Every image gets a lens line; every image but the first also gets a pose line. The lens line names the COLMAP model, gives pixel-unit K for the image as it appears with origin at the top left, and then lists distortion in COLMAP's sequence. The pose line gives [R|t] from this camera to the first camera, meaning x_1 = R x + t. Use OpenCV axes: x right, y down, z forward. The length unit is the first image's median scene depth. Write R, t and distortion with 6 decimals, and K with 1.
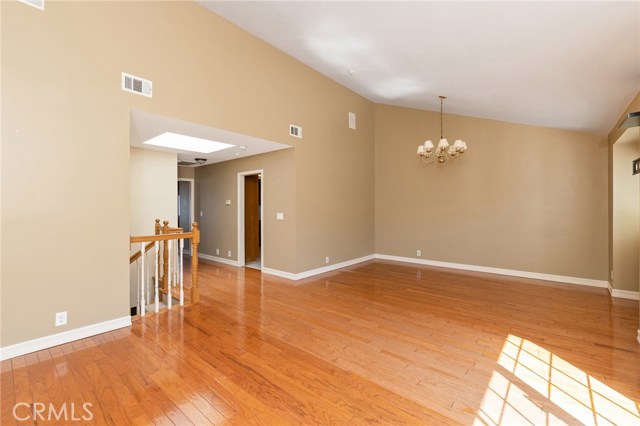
lens RADIAL K [[278.2, 0, 320.0], [0, 278.2, 213.0], [0, 0, 1]] dist [-0.000274, 0.000088]
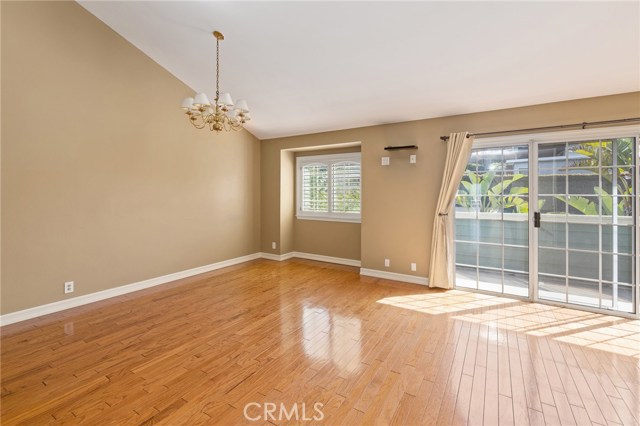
lens RADIAL K [[280.2, 0, 327.3], [0, 280.2, 194.1], [0, 0, 1]] dist [-0.000080, 0.000058]
pose [[-0.169304, 0.006164, 0.985545, -0.571051], [0.012506, 0.999913, -0.004106, -0.031198], [-0.985485, 0.011630, -0.169366, 1.675171]]
